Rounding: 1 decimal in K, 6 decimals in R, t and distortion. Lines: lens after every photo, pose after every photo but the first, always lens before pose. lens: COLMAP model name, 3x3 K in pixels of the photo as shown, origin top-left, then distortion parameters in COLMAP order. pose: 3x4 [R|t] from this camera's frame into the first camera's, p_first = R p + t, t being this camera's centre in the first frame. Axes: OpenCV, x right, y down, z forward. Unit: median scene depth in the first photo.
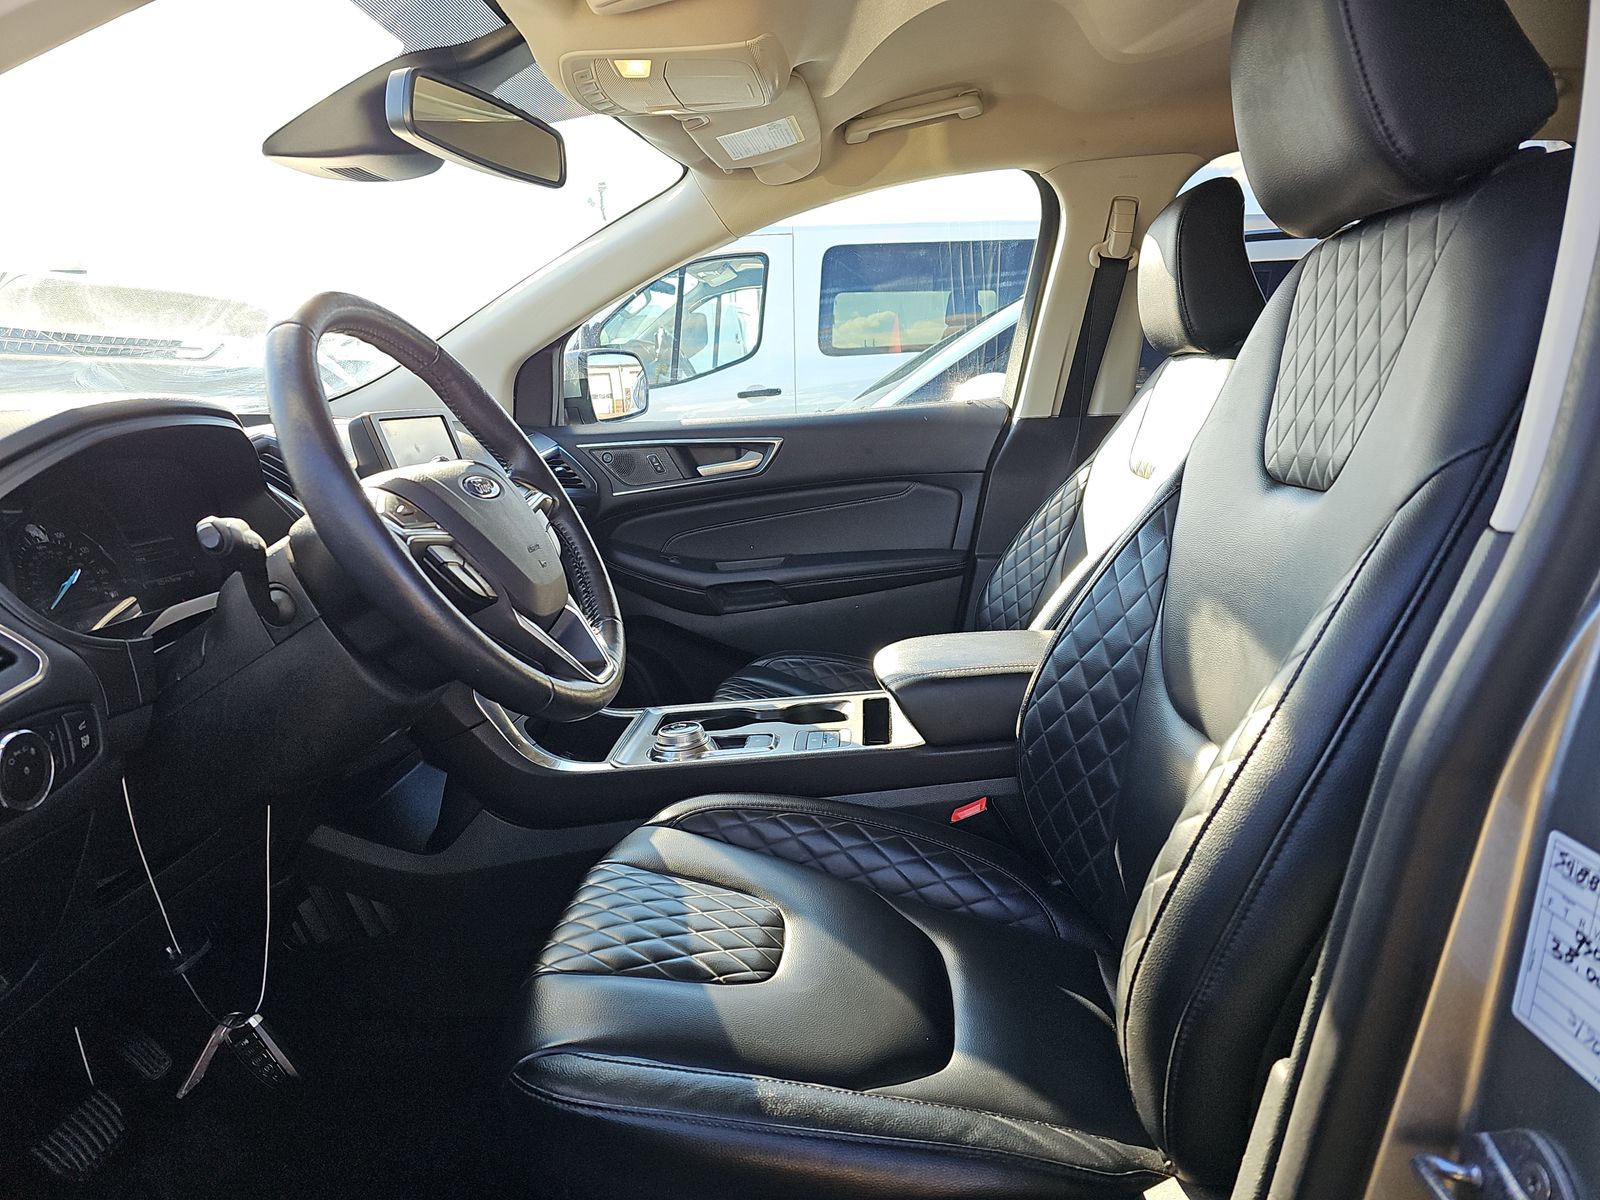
lens RADIAL K [[1066.7, 0, 804.4], [0, 1066.7, 610.1], [0, 0, 1]] dist [0.058465, -0.086365]
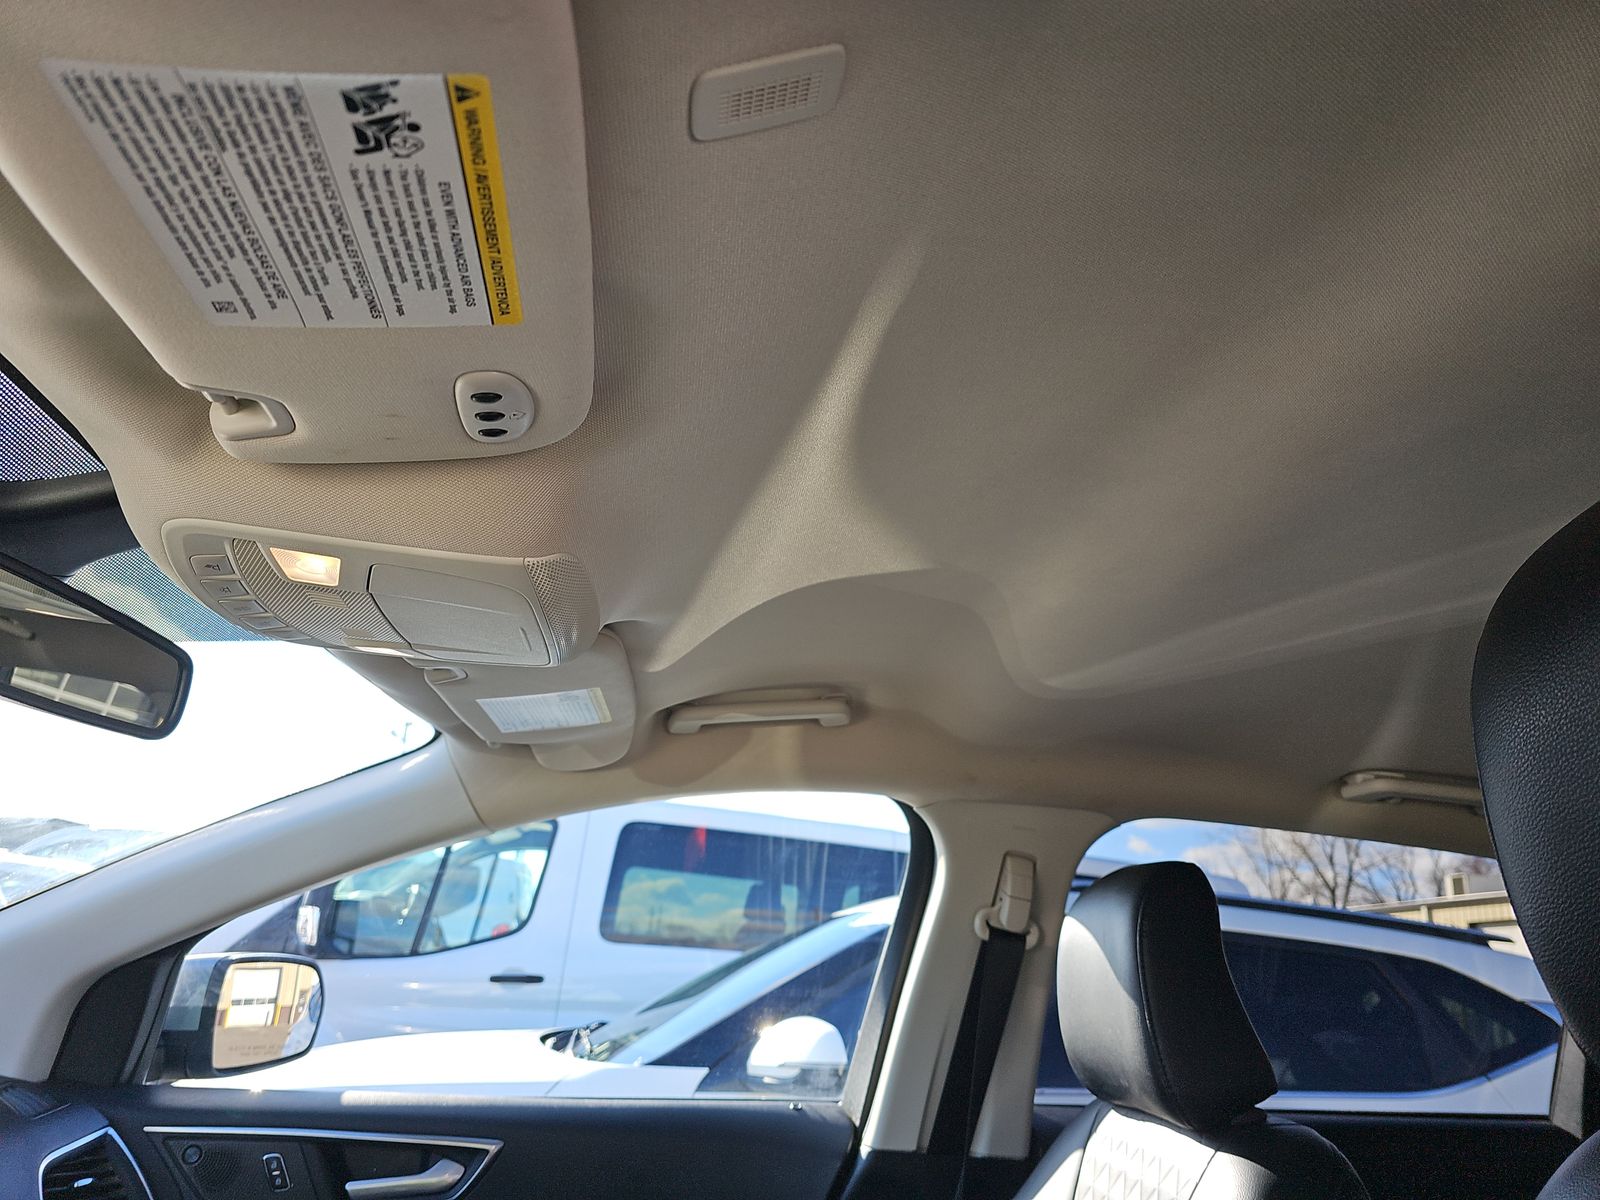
lens RADIAL K [[1066.7, 0, 804.4], [0, 1066.7, 610.1], [0, 0, 1]] dist [0.058465, -0.086365]
pose [[0.974311, 0.167407, 0.150640, 0.005057], [-0.070889, 0.862875, -0.500421, -0.139325], [-0.213757, 0.476887, 0.852576, 0.299458]]
